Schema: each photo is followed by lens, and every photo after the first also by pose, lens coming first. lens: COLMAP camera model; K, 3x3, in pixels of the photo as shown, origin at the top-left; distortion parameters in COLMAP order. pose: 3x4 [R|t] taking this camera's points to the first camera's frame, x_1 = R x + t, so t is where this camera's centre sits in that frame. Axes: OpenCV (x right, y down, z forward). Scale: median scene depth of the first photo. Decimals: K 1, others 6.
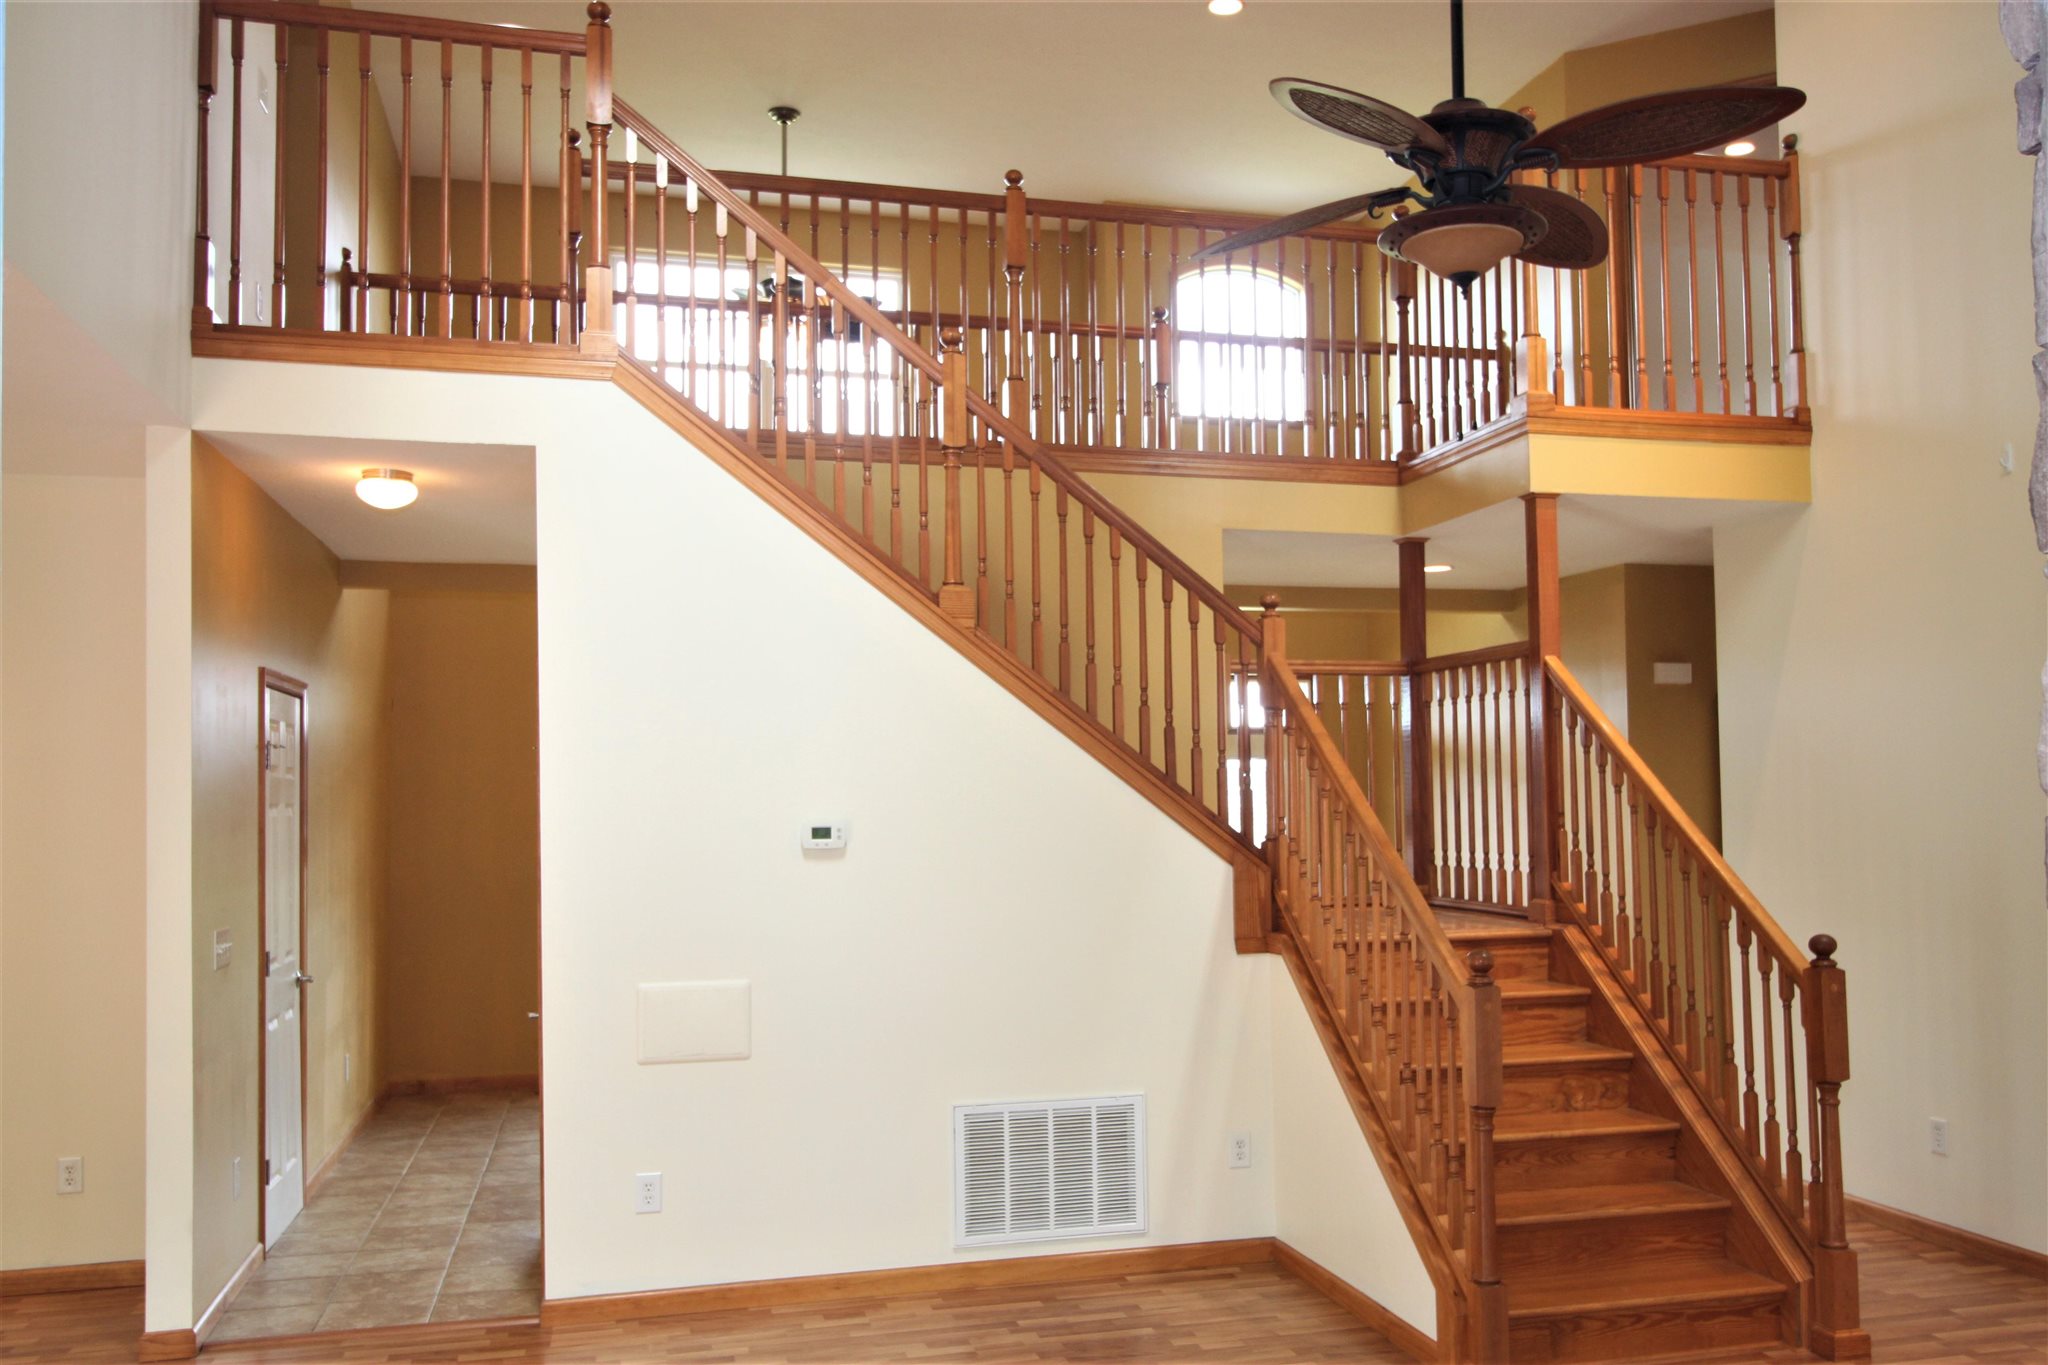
lens RADIAL K [[1740.0, 0, 1027.4], [0, 1740.0, 727.9], [0, 0, 1]] dist [-0.008023, -0.004049]
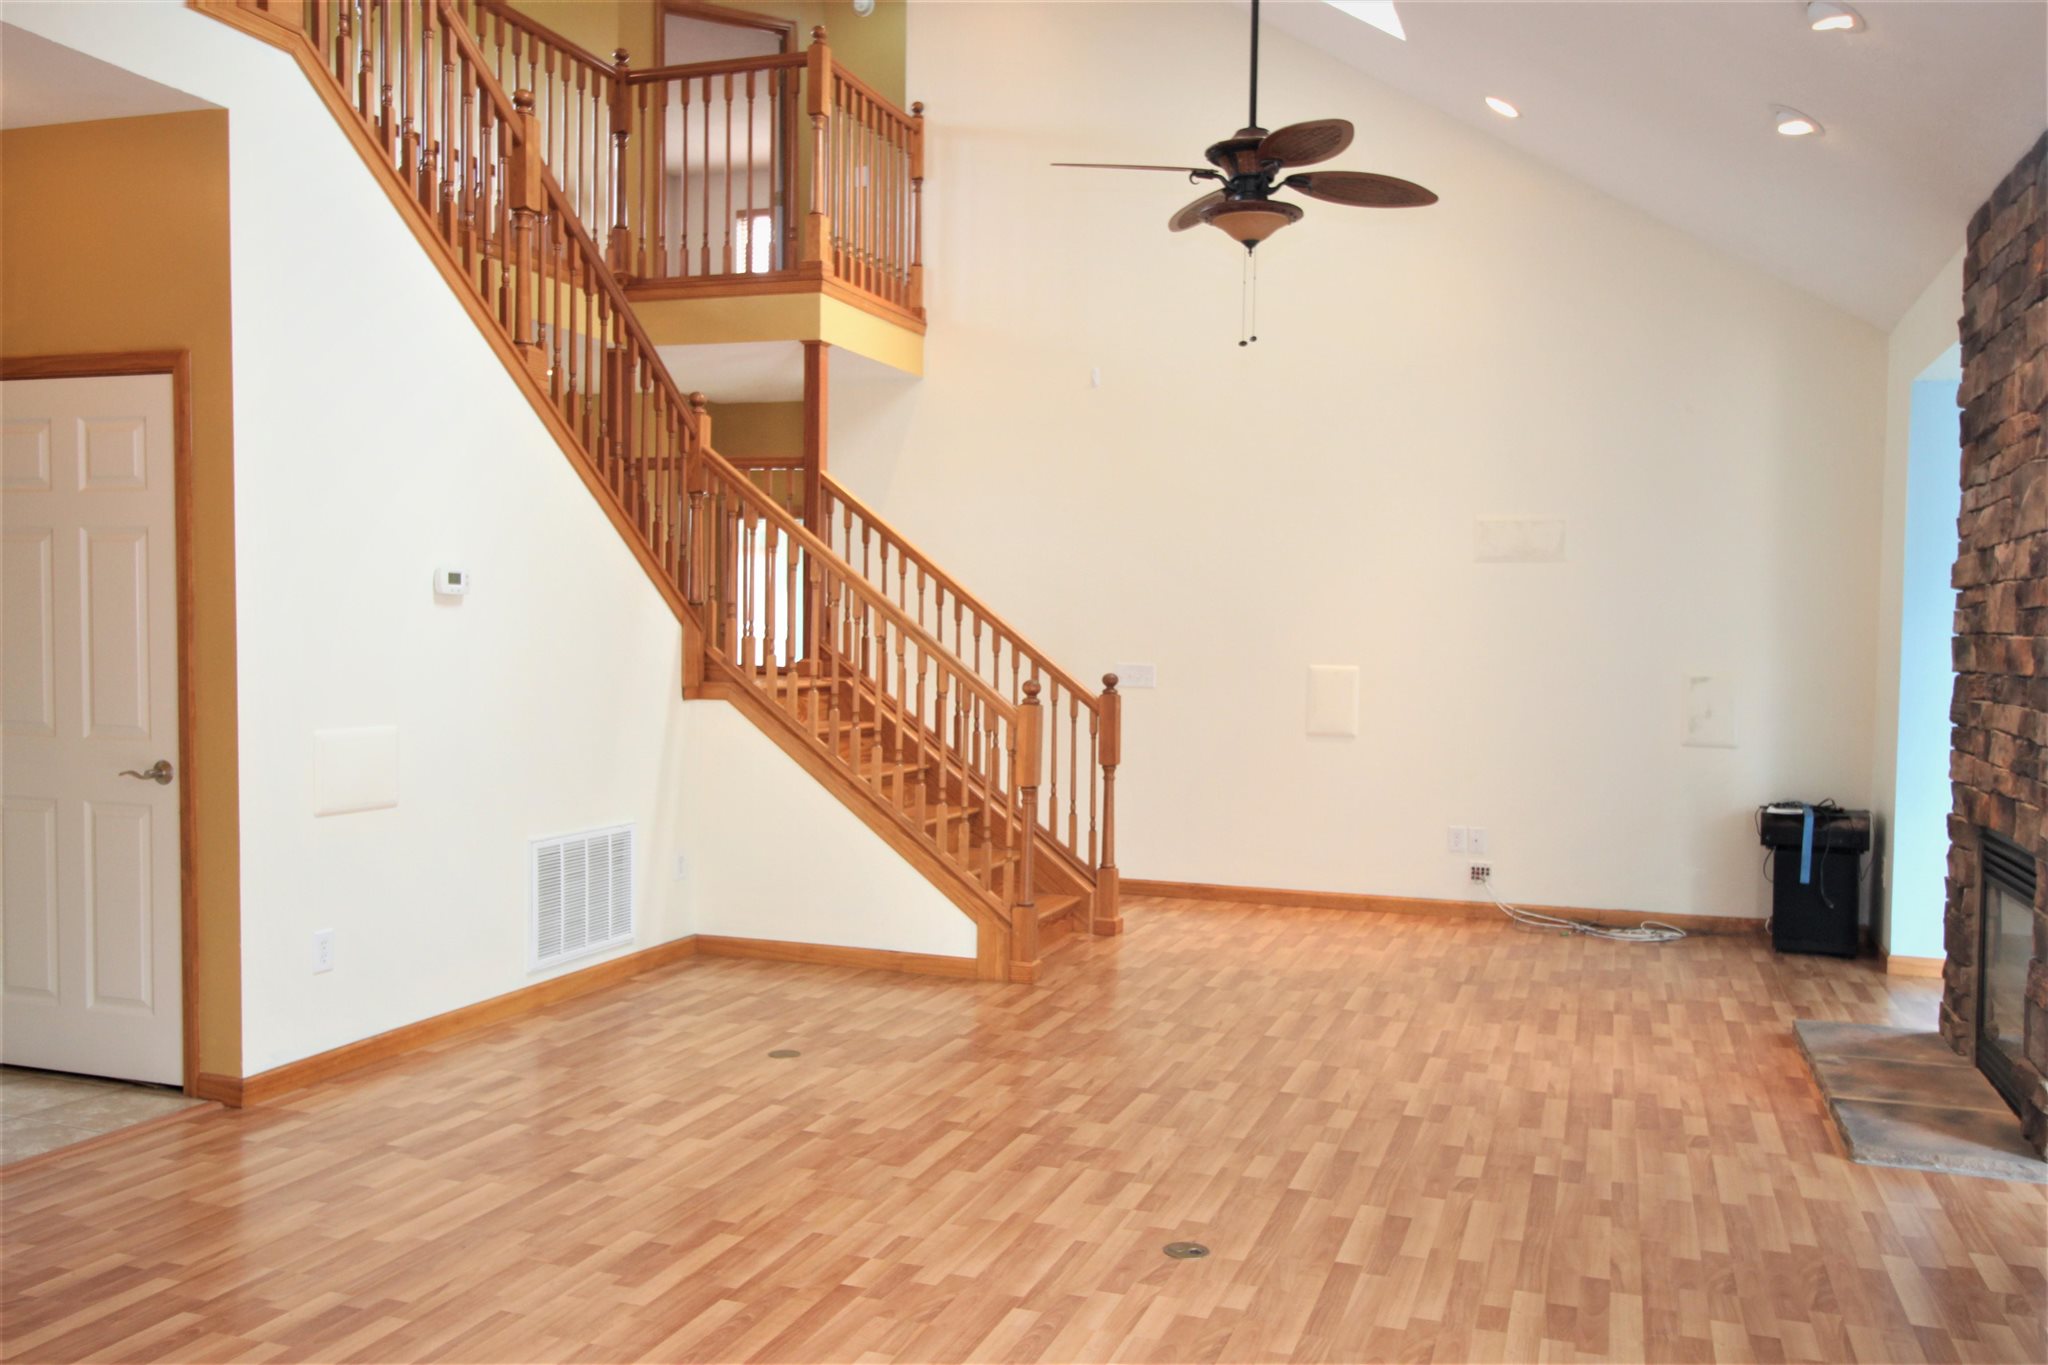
lens RADIAL K [[1740.0, 0, 1027.4], [0, 1740.0, 727.9], [0, 0, 1]] dist [-0.008023, -0.004049]
pose [[0.544714, -0.021098, 0.838357, -0.770132], [-0.065637, 0.995544, 0.067700, 0.056092], [-0.836049, -0.091904, 0.540902, 0.175409]]
